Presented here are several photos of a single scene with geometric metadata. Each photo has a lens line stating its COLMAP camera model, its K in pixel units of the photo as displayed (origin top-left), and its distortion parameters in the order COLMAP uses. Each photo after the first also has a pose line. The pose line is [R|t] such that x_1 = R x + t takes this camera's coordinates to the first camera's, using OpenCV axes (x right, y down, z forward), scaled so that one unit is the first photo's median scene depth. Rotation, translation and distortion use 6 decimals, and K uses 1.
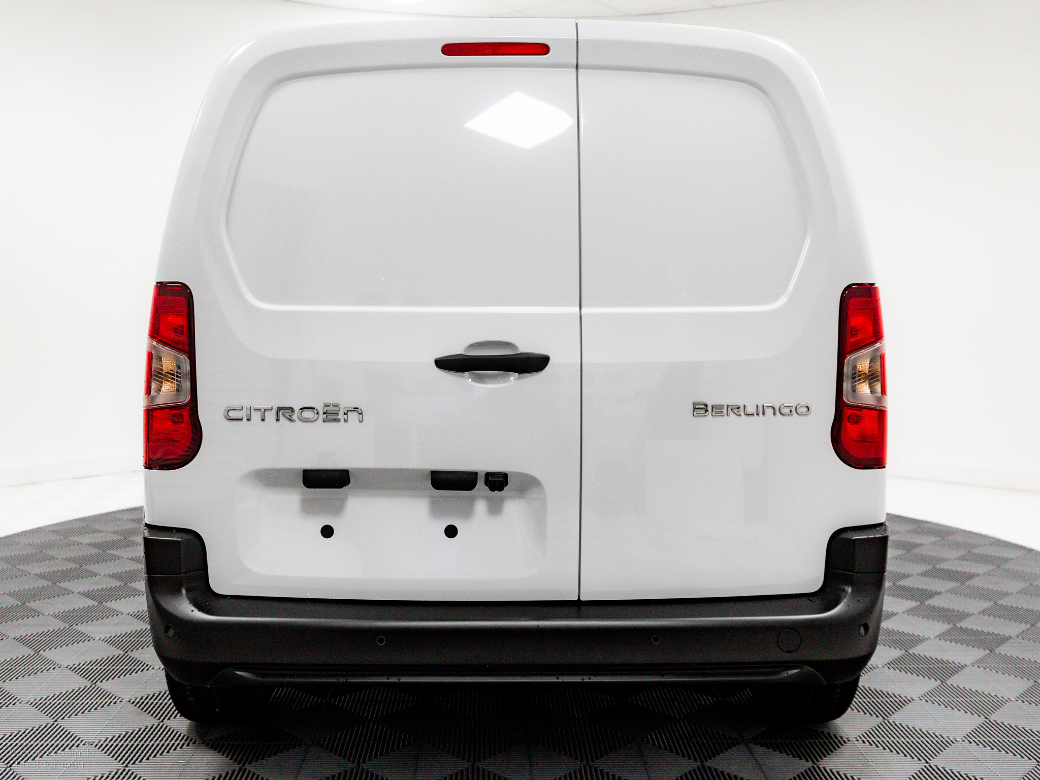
lens RADIAL K [[970.9, 0, 520.5], [0, 970.9, 361.4], [0, 0, 1]] dist [-0.004600, -0.003684]
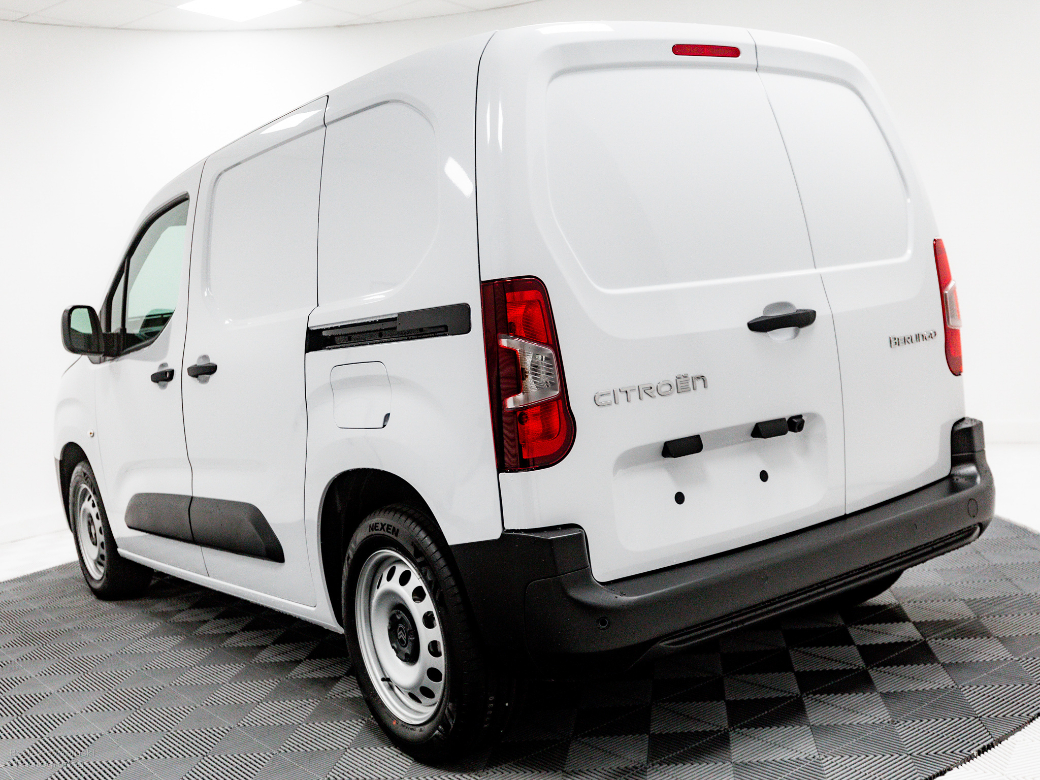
lens RADIAL K [[1097.9, 0, 520.0], [0, 1097.9, 390.0], [0, 0, 1]] dist [0.011157, -0.006313]
pose [[0.819599, -0.136711, 0.556388, -0.994920], [0.156016, 0.987671, 0.012860, 0.016255], [-0.551286, 0.076266, 0.830823, 0.095724]]
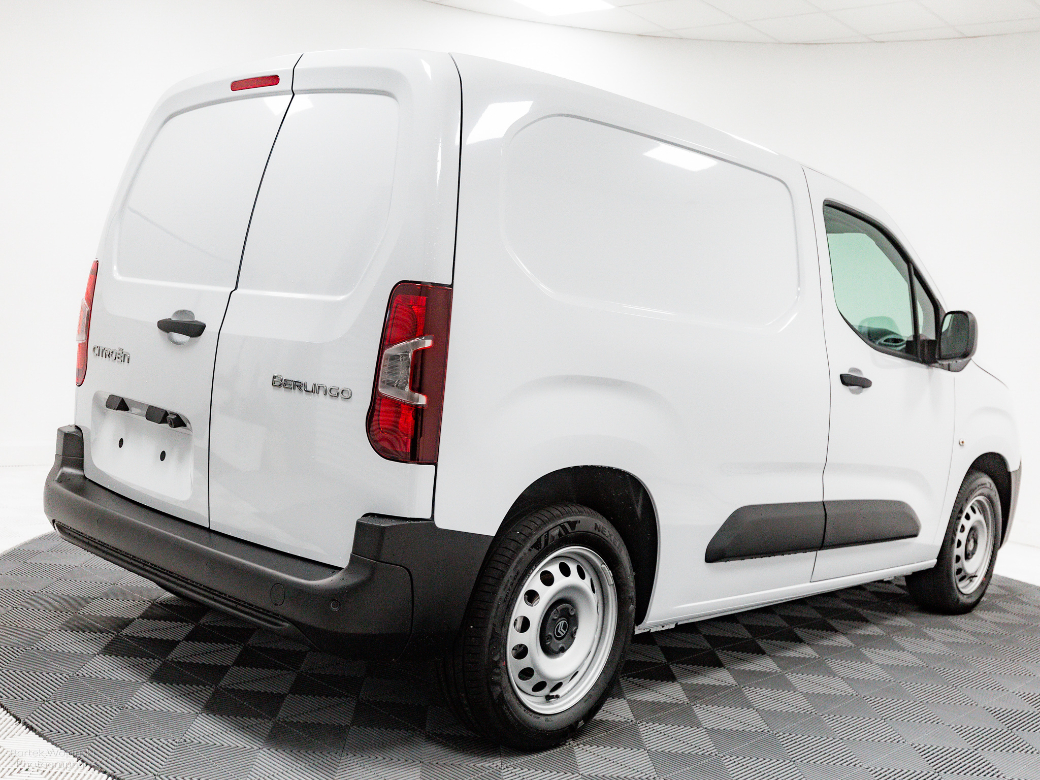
lens RADIAL K [[1097.9, 0, 520.0], [0, 1097.9, 390.0], [0, 0, 1]] dist [0.011157, -0.006313]
pose [[0.716439, 0.109394, -0.689020, 1.276668], [-0.139423, 0.990157, 0.012233, 0.003577], [0.683577, 0.087301, 0.724639, 0.253695]]
